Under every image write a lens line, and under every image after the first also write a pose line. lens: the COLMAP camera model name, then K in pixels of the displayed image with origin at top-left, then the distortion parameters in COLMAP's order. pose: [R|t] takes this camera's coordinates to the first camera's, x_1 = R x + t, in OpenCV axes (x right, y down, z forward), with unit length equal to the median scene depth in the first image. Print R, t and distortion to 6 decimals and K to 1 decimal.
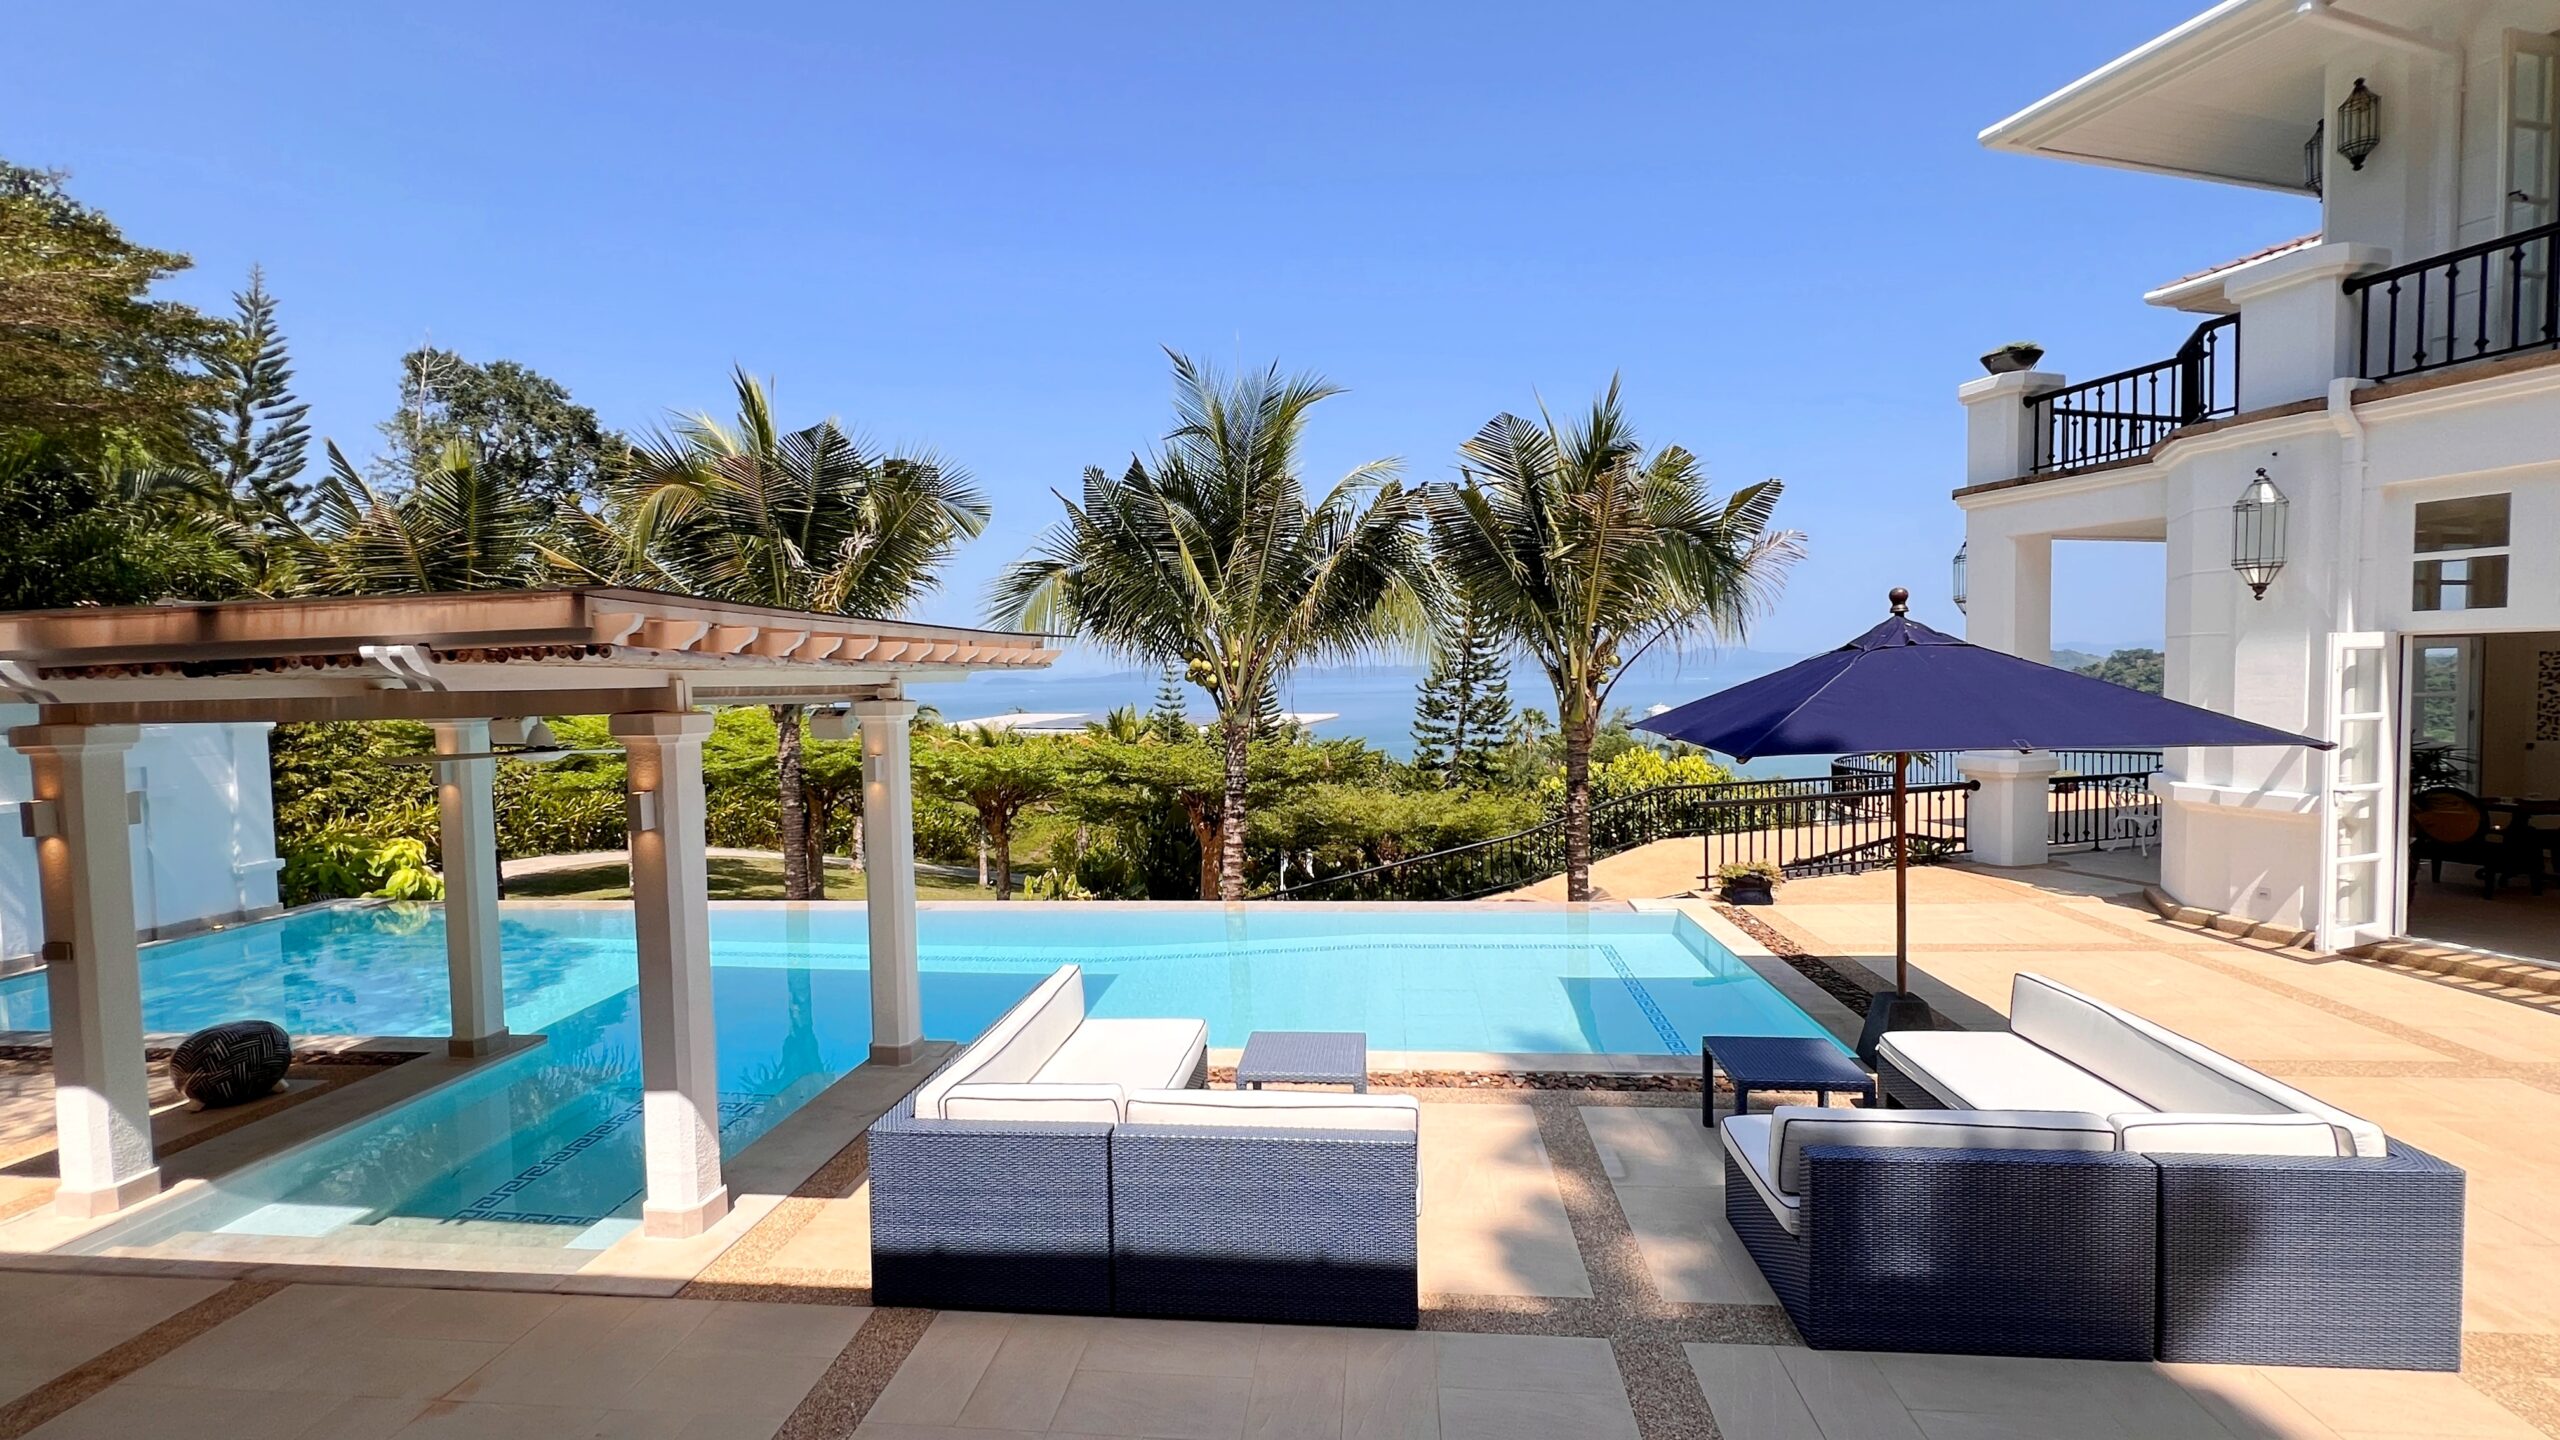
lens RADIAL K [[1036.8, 0, 1276.4], [0, 1036.8, 727.3], [0, 0, 1]] dist [-0.002379, 0.000794]
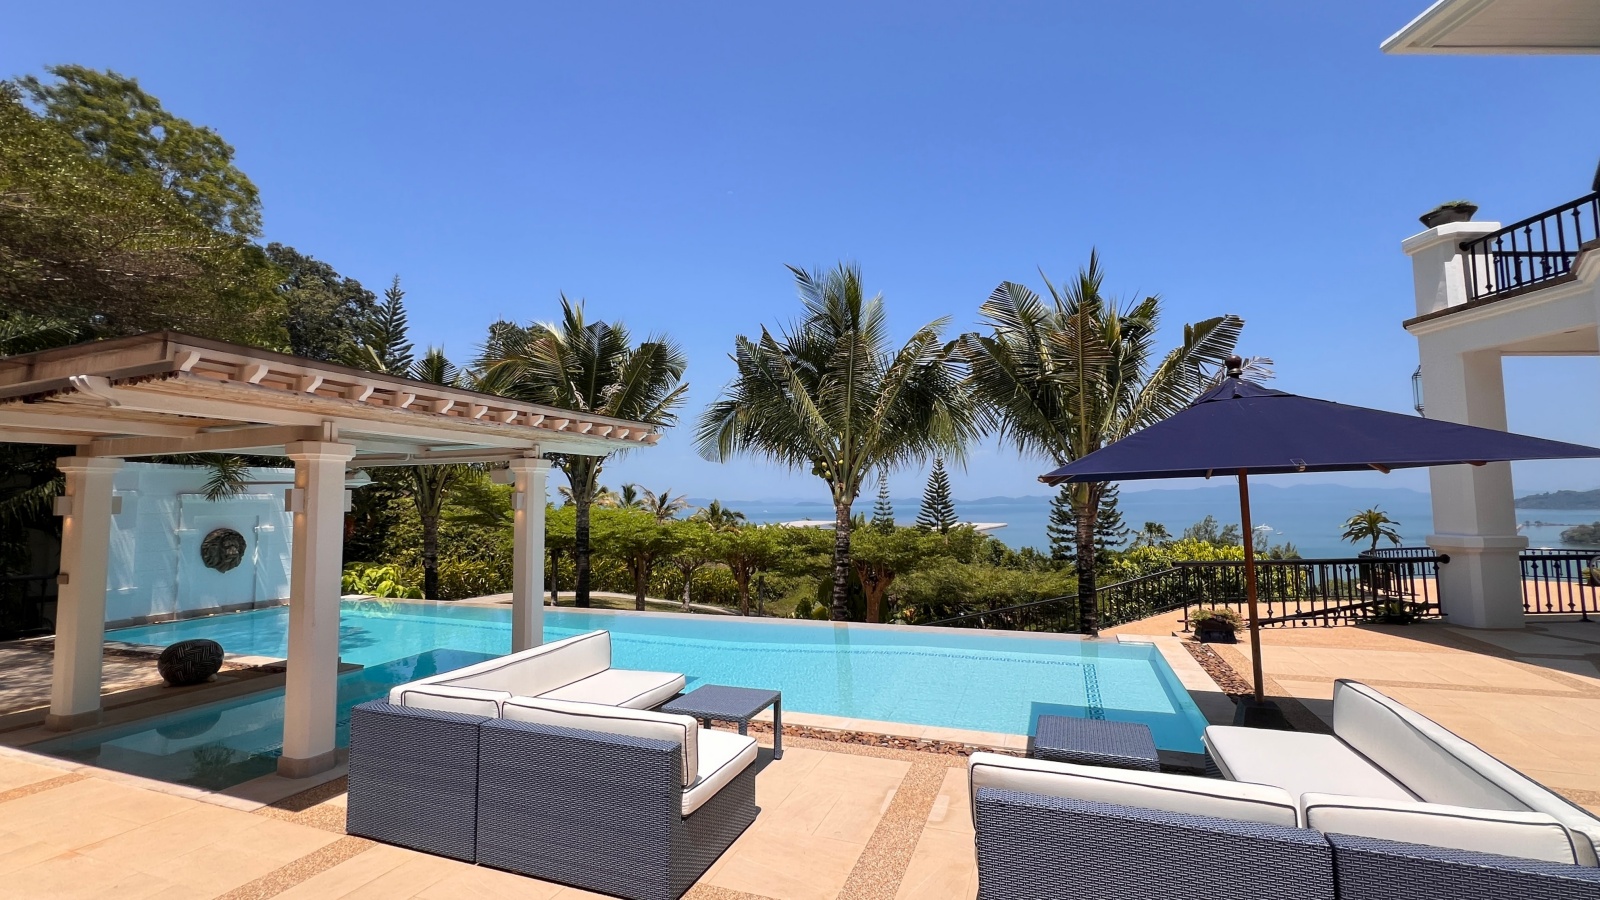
lens RADIAL K [[659.3, 0, 798.8], [0, 659.3, 456.5], [0, 0, 1]] dist [-0.000663, -0.000128]
pose [[0.967706, -0.008153, -0.251949, 0.142472], [-0.020401, 0.993666, -0.110510, 0.037516], [0.251254, 0.112081, 0.961410, 0.064843]]
